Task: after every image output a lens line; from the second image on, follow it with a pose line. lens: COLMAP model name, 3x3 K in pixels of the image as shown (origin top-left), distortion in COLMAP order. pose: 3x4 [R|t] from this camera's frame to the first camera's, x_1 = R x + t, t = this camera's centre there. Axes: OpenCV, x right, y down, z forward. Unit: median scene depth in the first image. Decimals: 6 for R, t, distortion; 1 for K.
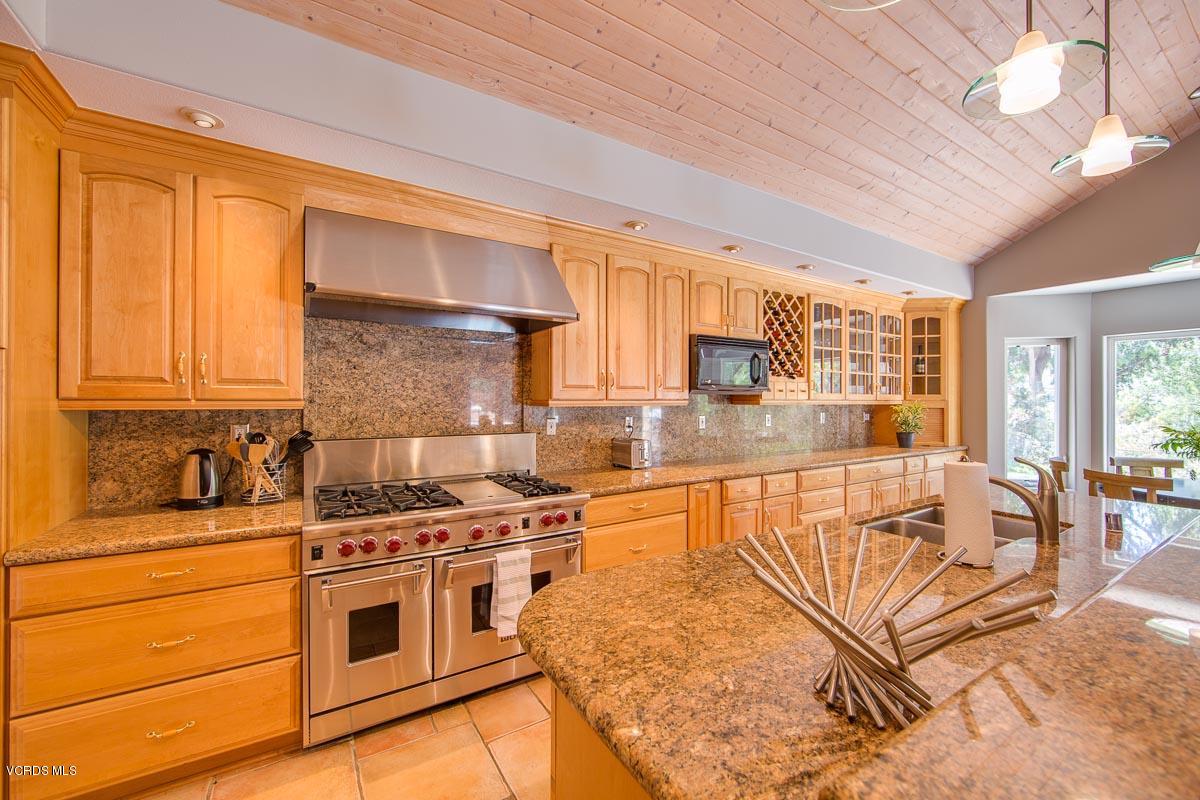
lens RADIAL K [[475.9, 0, 593.6], [0, 475.9, 398.2], [0, 0, 1]] dist [-0.011184, 0.000344]
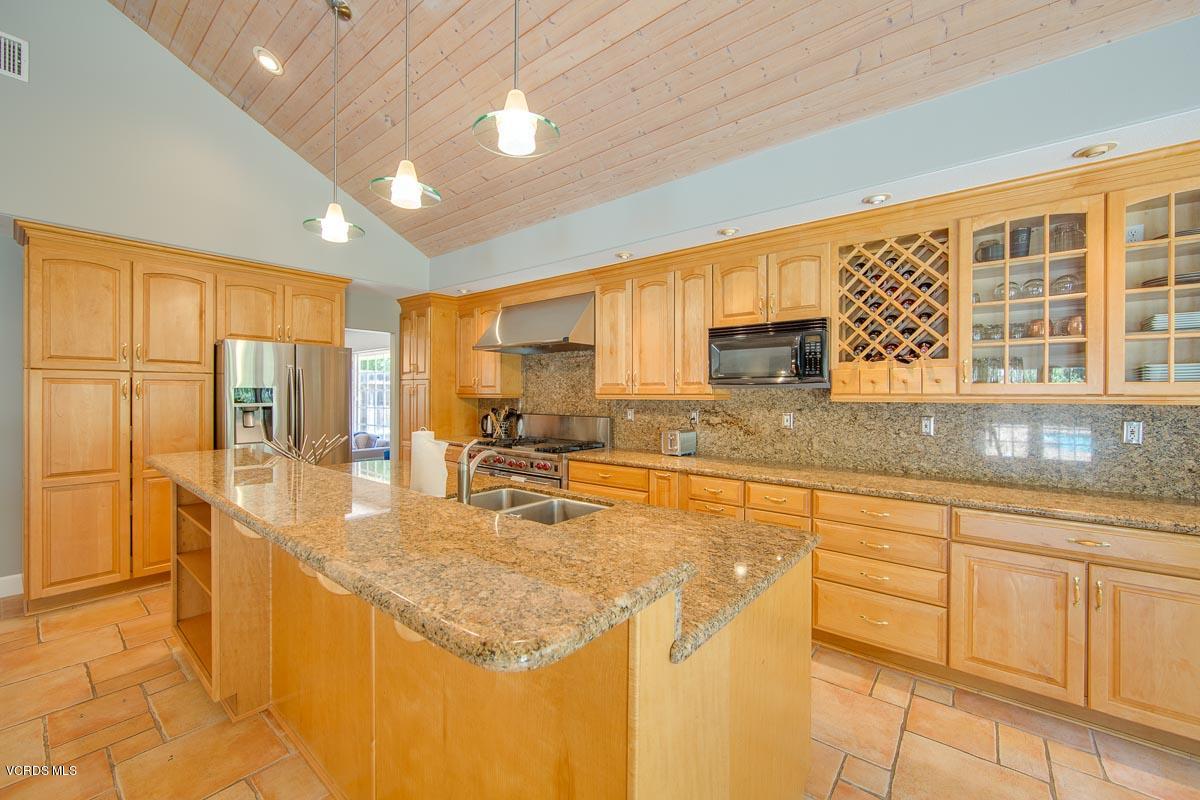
lens RADIAL K [[475.9, 0, 593.6], [0, 475.9, 398.2], [0, 0, 1]] dist [-0.011184, 0.000344]
pose [[0.315918, 0.008608, -0.948747, 1.031672], [0.001861, 0.999951, 0.009692, 0.000750], [0.948785, -0.004828, 0.315887, 0.432388]]
